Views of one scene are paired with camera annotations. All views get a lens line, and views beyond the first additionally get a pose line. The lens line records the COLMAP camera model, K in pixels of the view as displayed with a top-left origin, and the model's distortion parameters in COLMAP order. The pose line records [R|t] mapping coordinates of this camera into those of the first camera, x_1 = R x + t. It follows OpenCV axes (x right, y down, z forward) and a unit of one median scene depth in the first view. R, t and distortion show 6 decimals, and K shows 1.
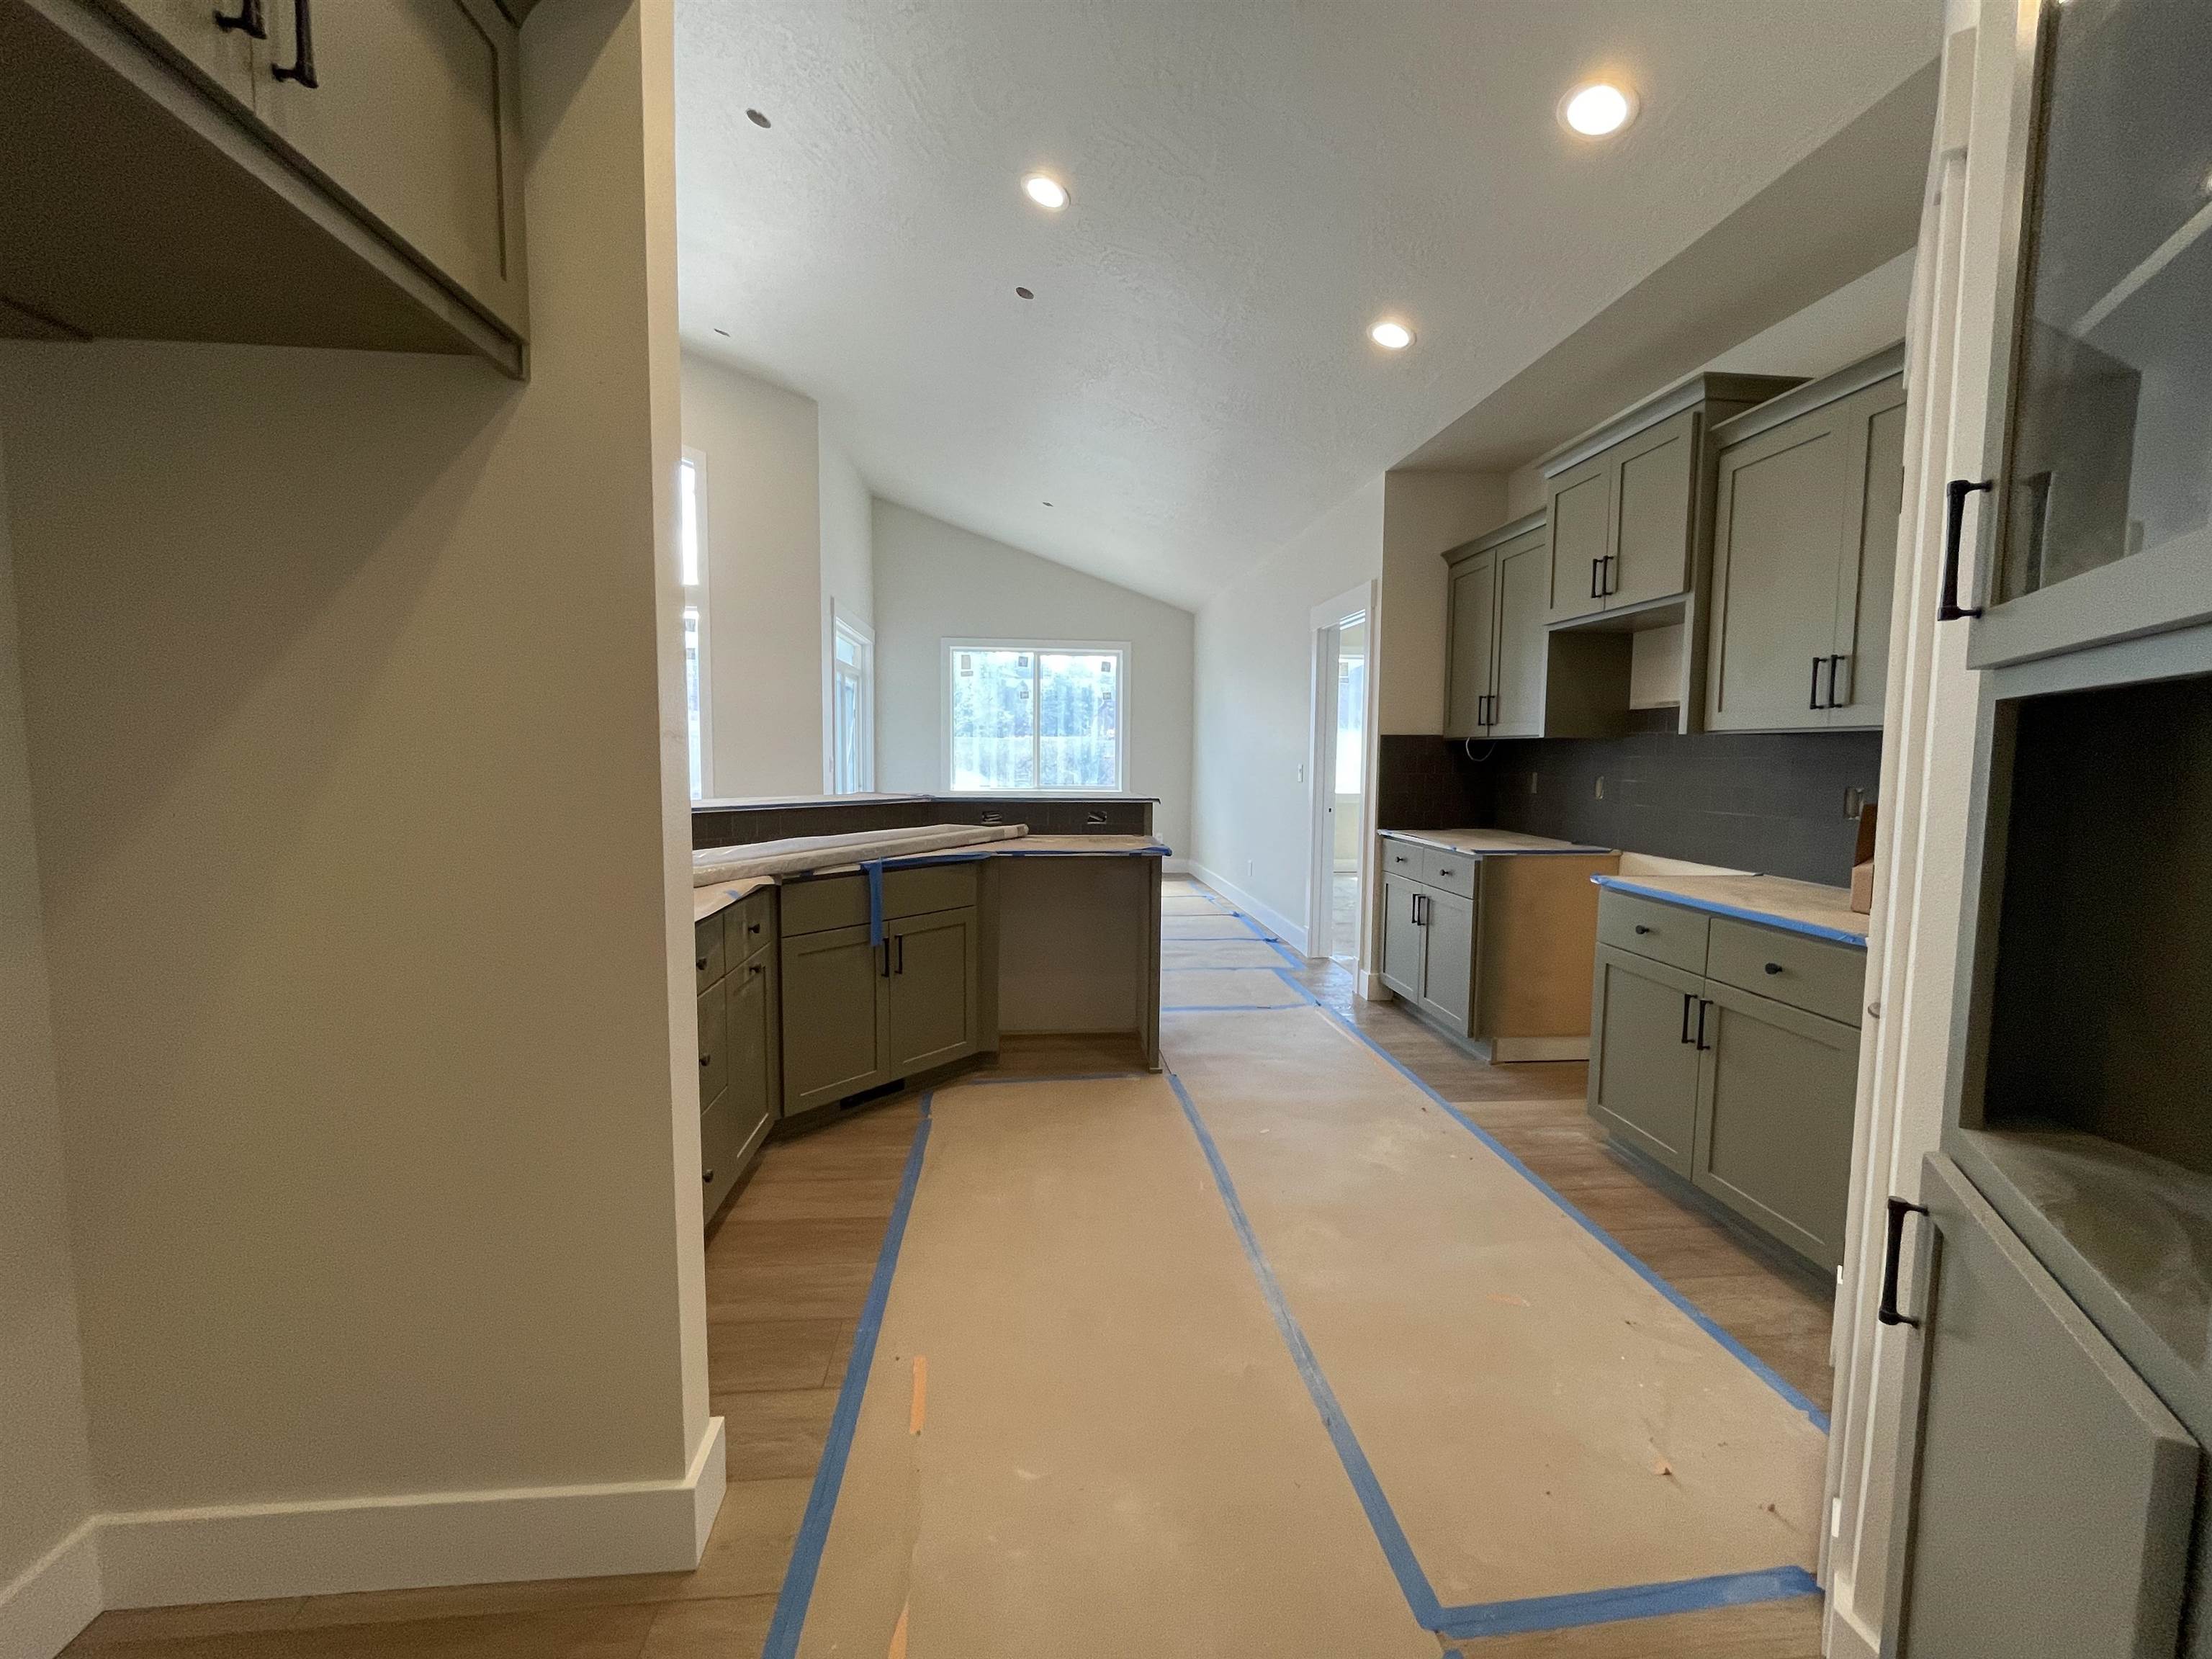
lens RADIAL K [[904.3, 0, 1105.0], [0, 904.3, 825.8], [0, 0, 1]] dist [-0.002246, -0.000492]
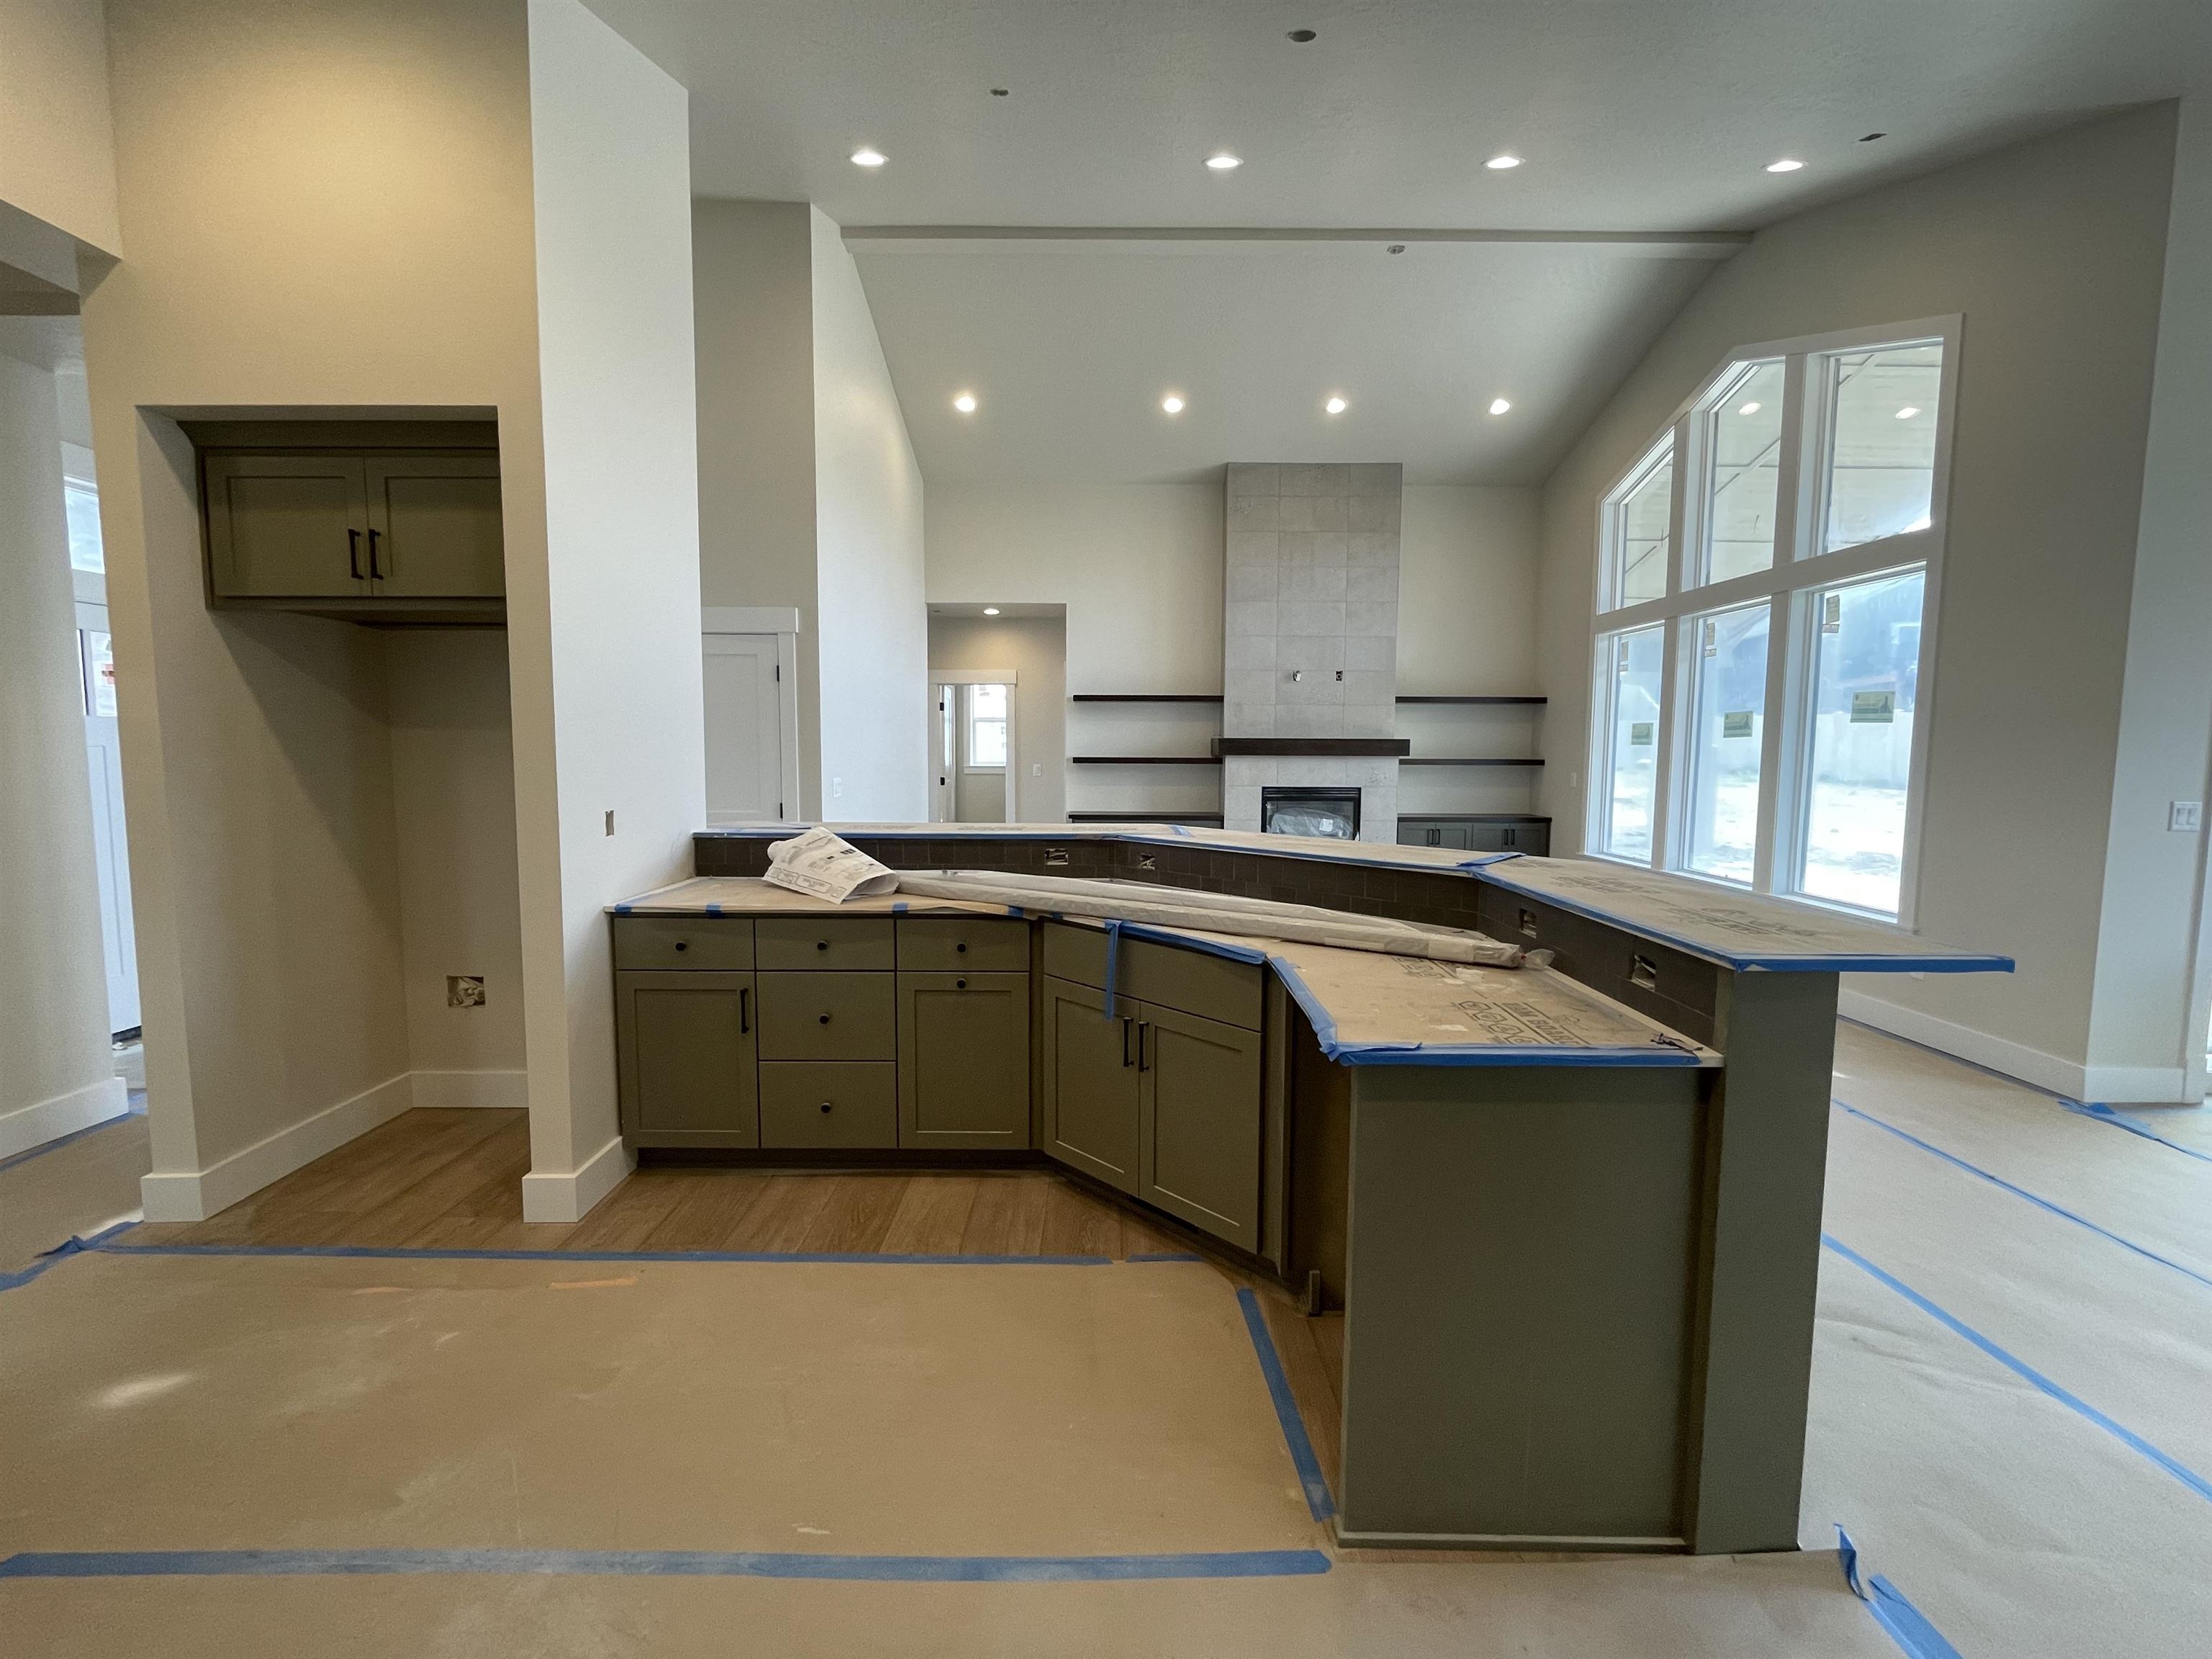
lens RADIAL K [[904.3, 0, 1104.3], [0, 904.3, 820.4], [0, 0, 1]] dist [-0.002246, -0.000492]
pose [[-0.094083, 0.072889, -0.992893, 0.562194], [-0.089654, 0.992644, 0.081366, -0.119940], [0.991519, 0.096672, -0.086856, 1.034822]]
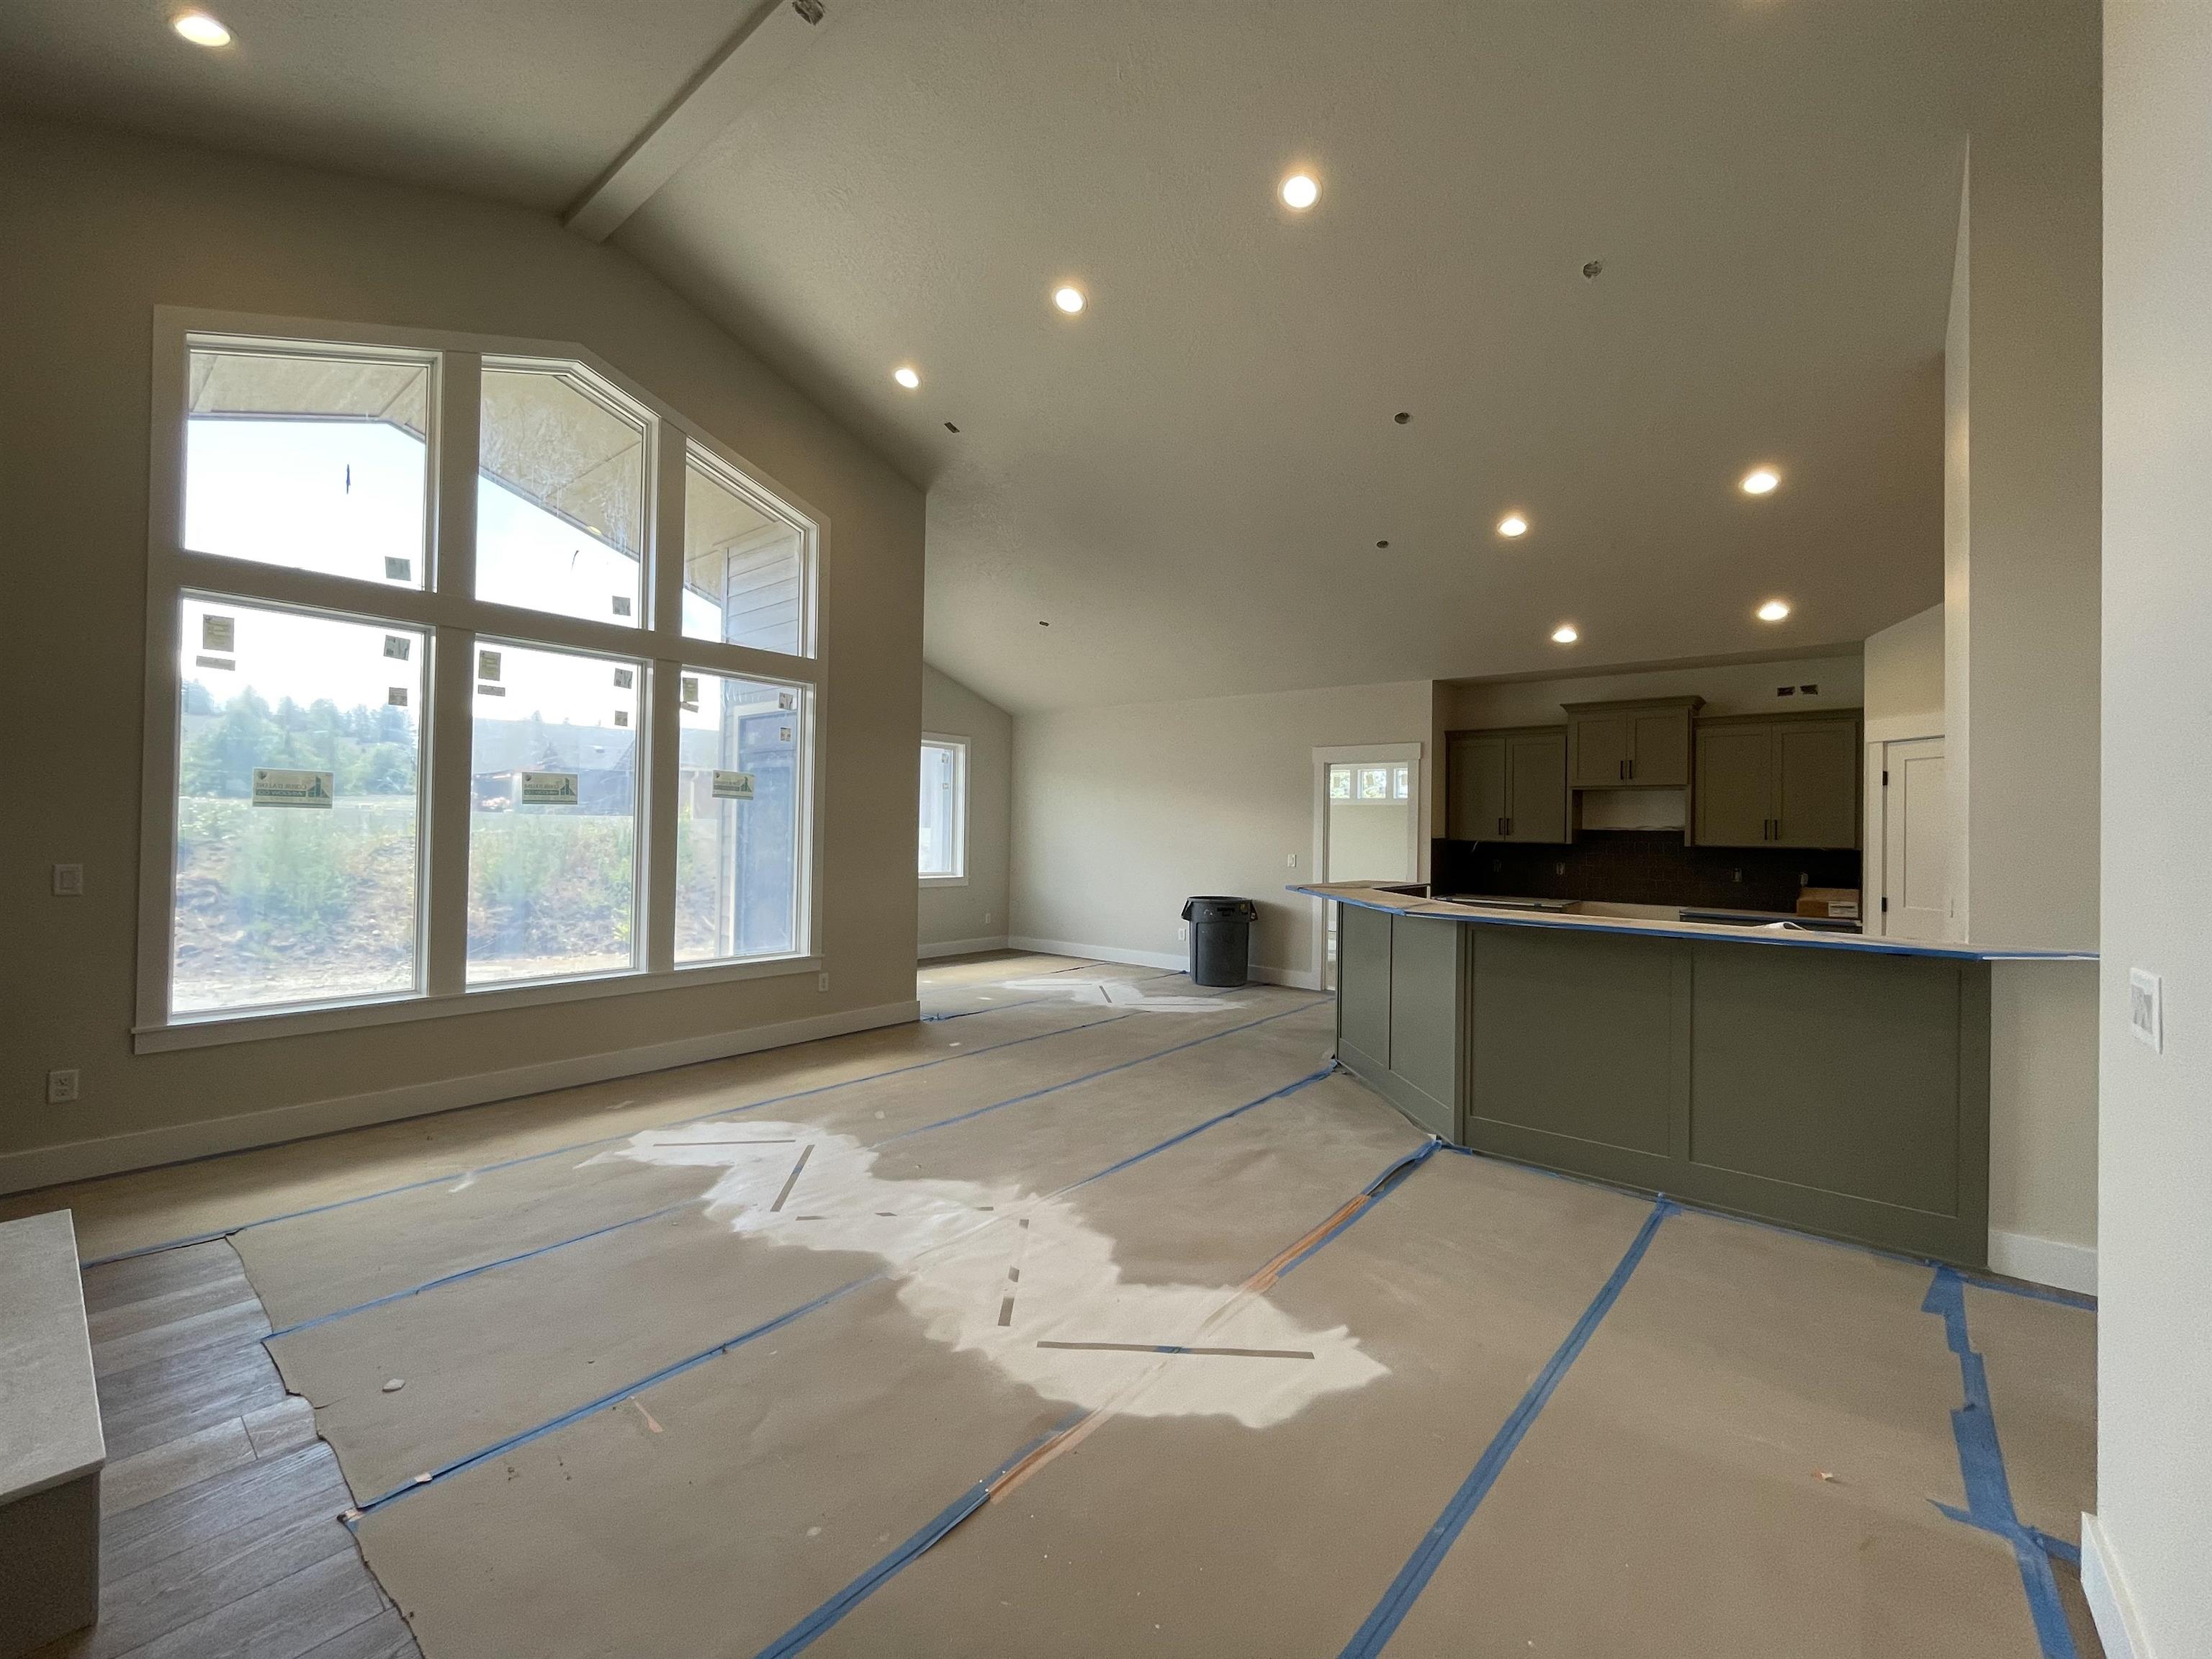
lens RADIAL K [[904.3, 0, 1103.4], [0, 904.3, 819.9], [0, 0, 1]] dist [-0.002246, -0.000492]
pose [[0.709227, 0.012068, 0.704877, -1.854161], [0.047560, 0.996757, -0.064918, -0.084602], [-0.703374, 0.079566, 0.706353, 0.401684]]
